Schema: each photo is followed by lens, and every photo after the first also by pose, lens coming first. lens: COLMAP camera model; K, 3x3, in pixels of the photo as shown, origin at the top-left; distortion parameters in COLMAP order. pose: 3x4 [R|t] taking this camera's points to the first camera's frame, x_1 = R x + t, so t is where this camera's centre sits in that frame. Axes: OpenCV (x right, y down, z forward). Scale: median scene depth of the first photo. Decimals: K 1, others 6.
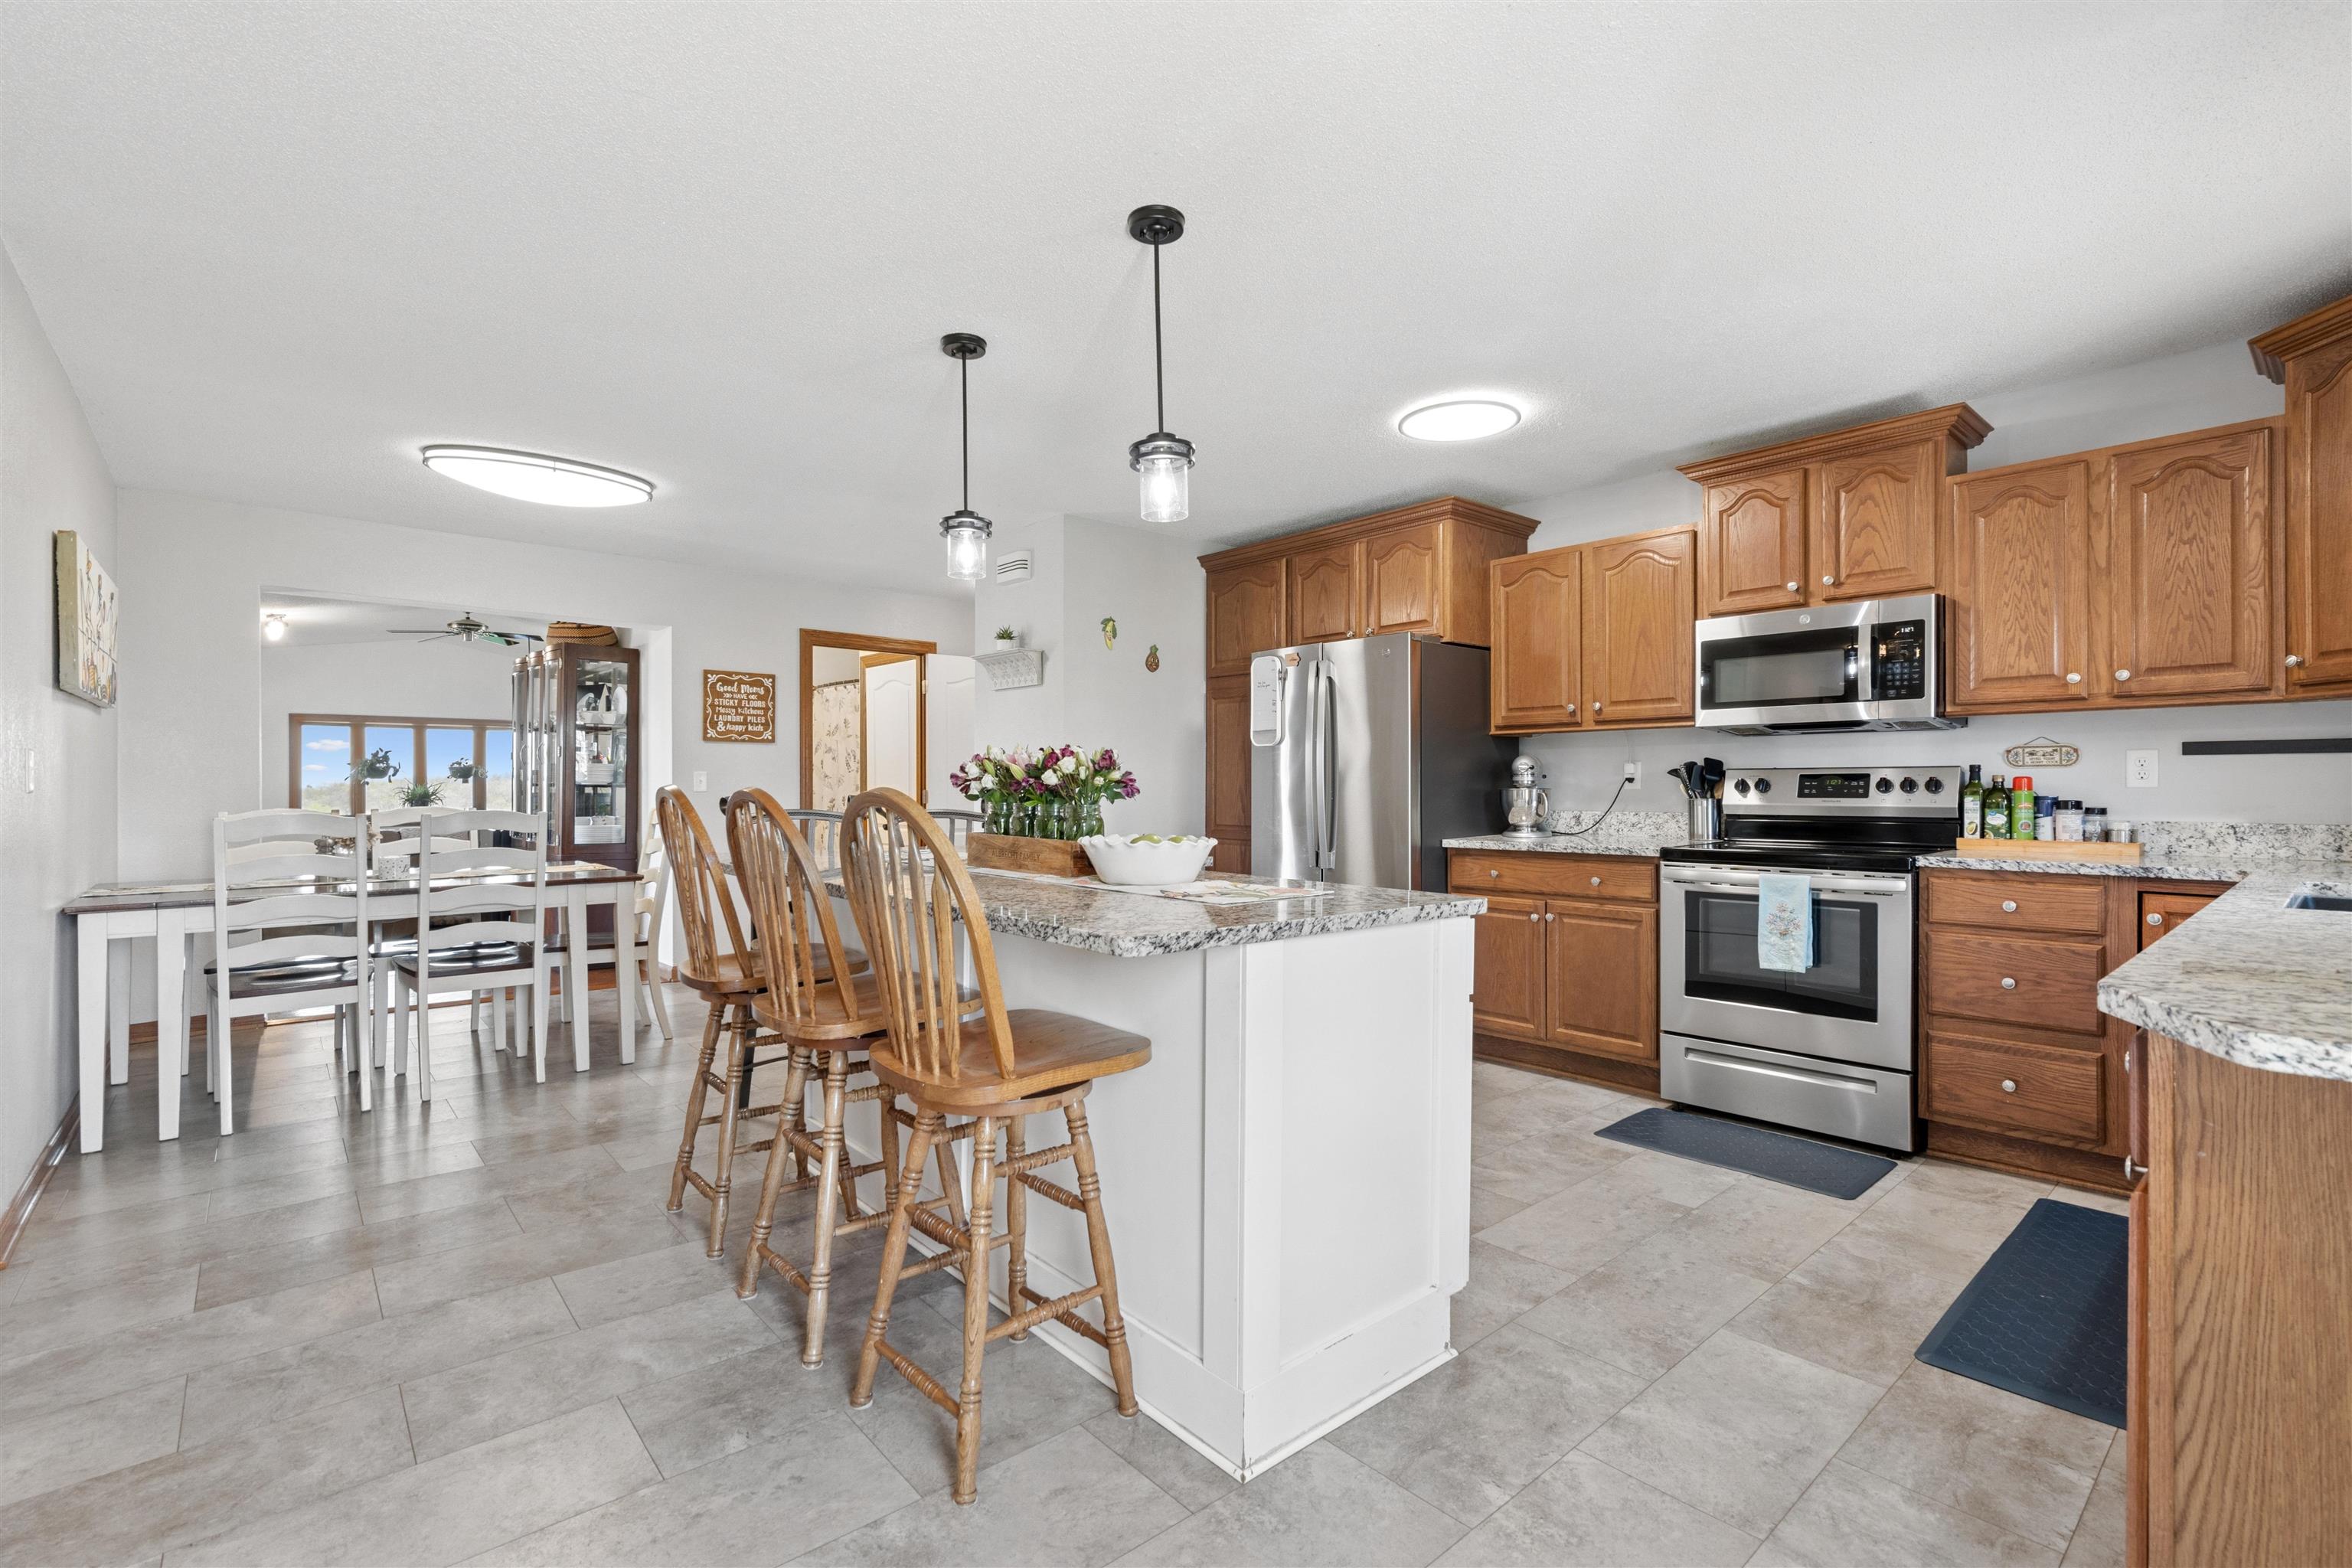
lens RADIAL K [[1065.4, 0, 1165.8], [0, 1065.4, 779.1], [0, 0, 1]] dist [-0.014237, 0.000591]
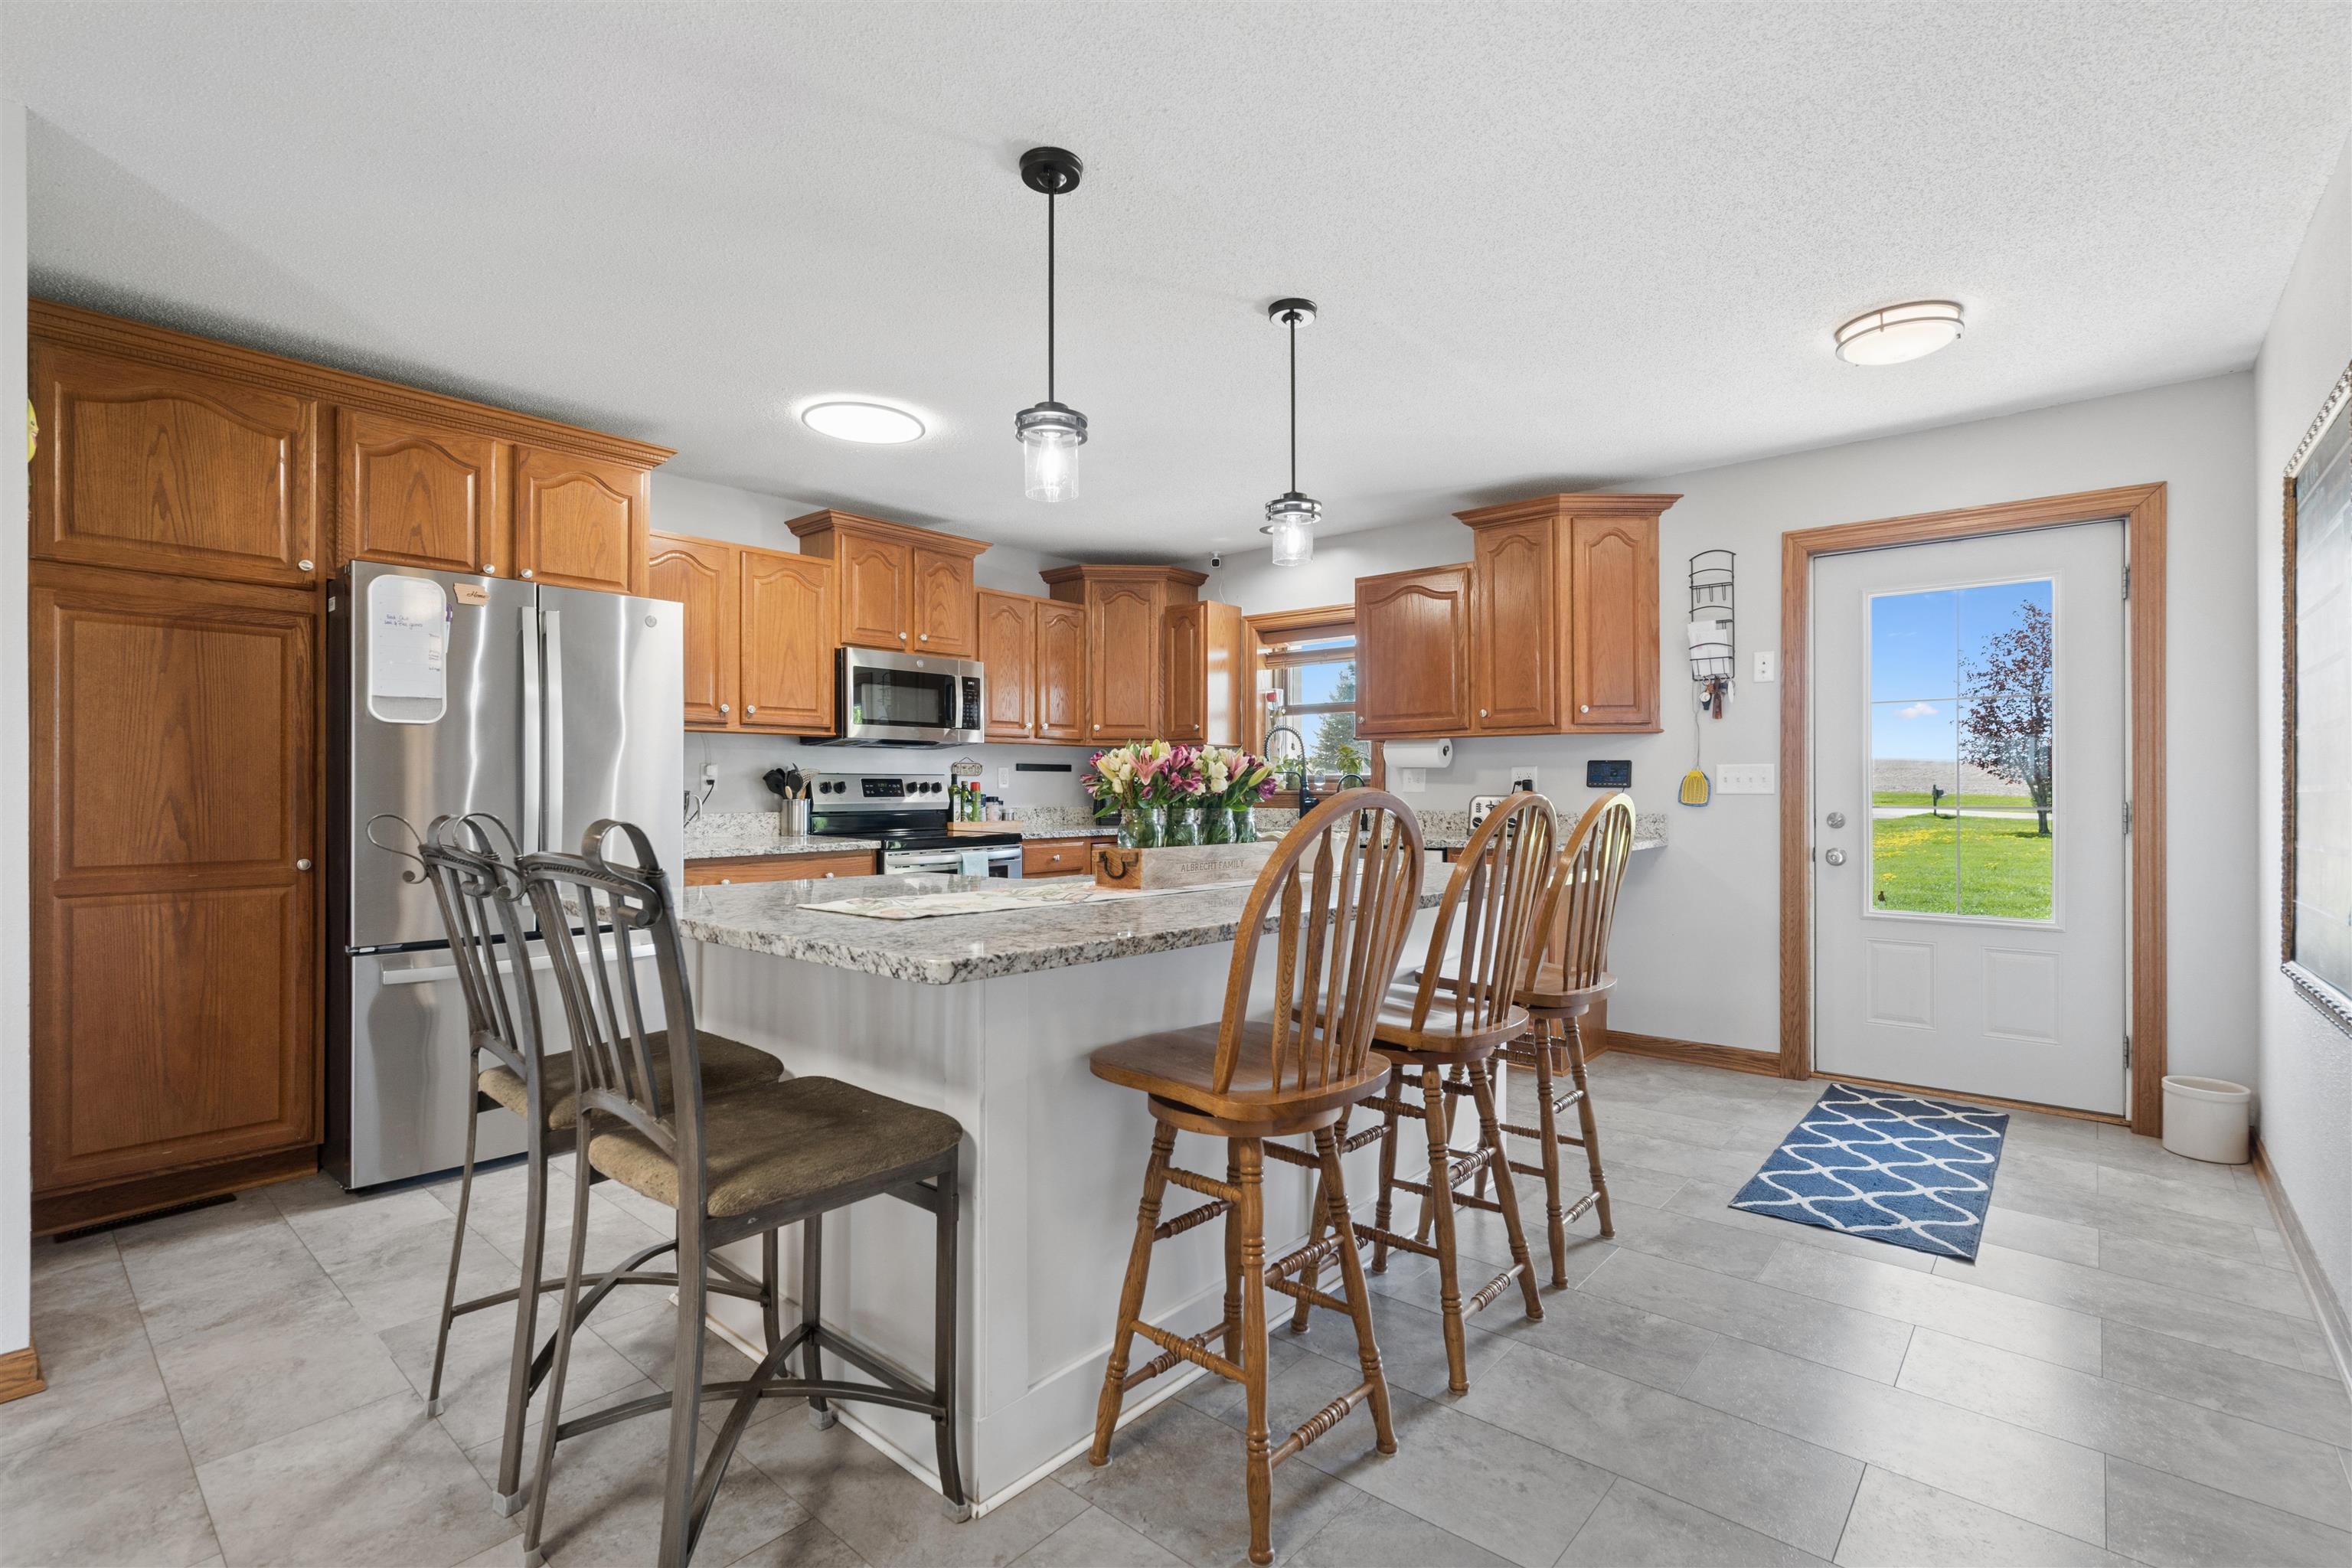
lens RADIAL K [[1065.4, 0, 1191.2], [0, 1065.4, 787.1], [0, 0, 1]] dist [-0.014237, 0.000591]
pose [[-0.158778, 0.001207, 0.987314, -0.729160], [-0.007402, 0.999970, -0.002413, 0.005607], [-0.987286, -0.007691, -0.158765, 0.819730]]
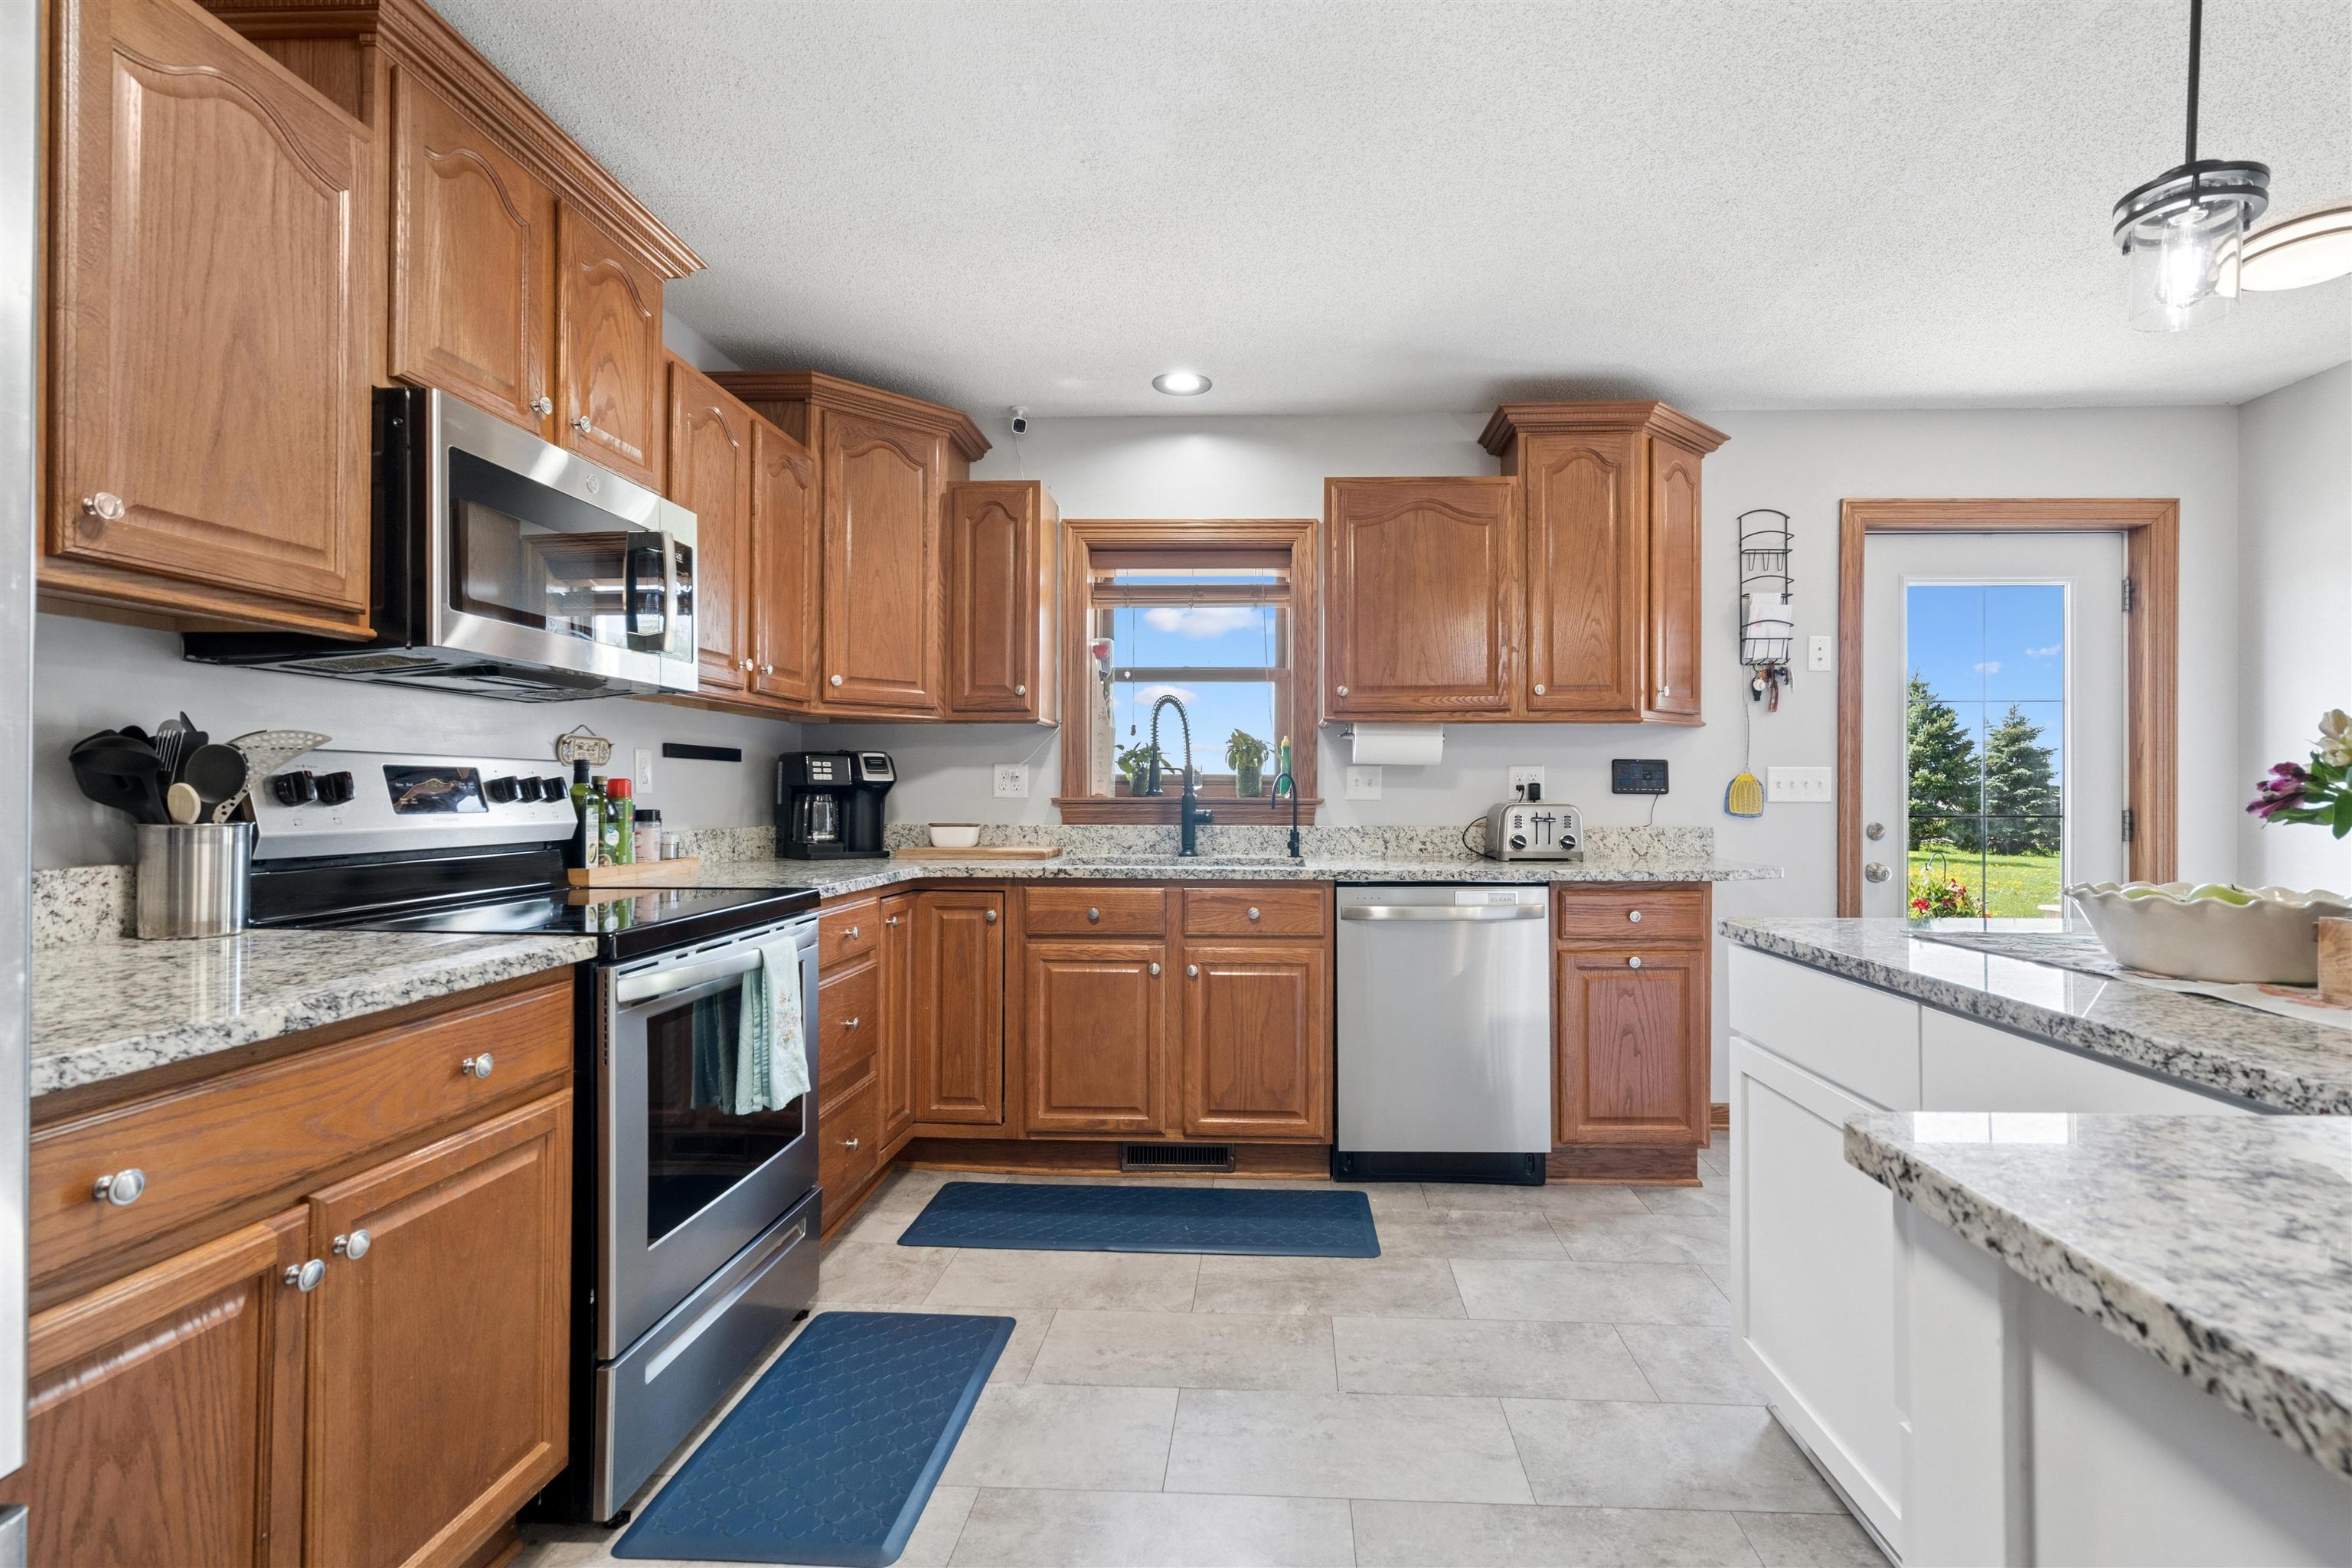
lens RADIAL K [[1065.4, 0, 1236.0], [0, 1065.4, 800.3], [0, 0, 1]] dist [-0.014237, 0.000591]
pose [[-0.731861, -0.005554, 0.681431, -0.006690], [-0.007704, 0.999970, -0.000124, 0.008140], [-0.681410, -0.005341, -0.731882, 1.097199]]
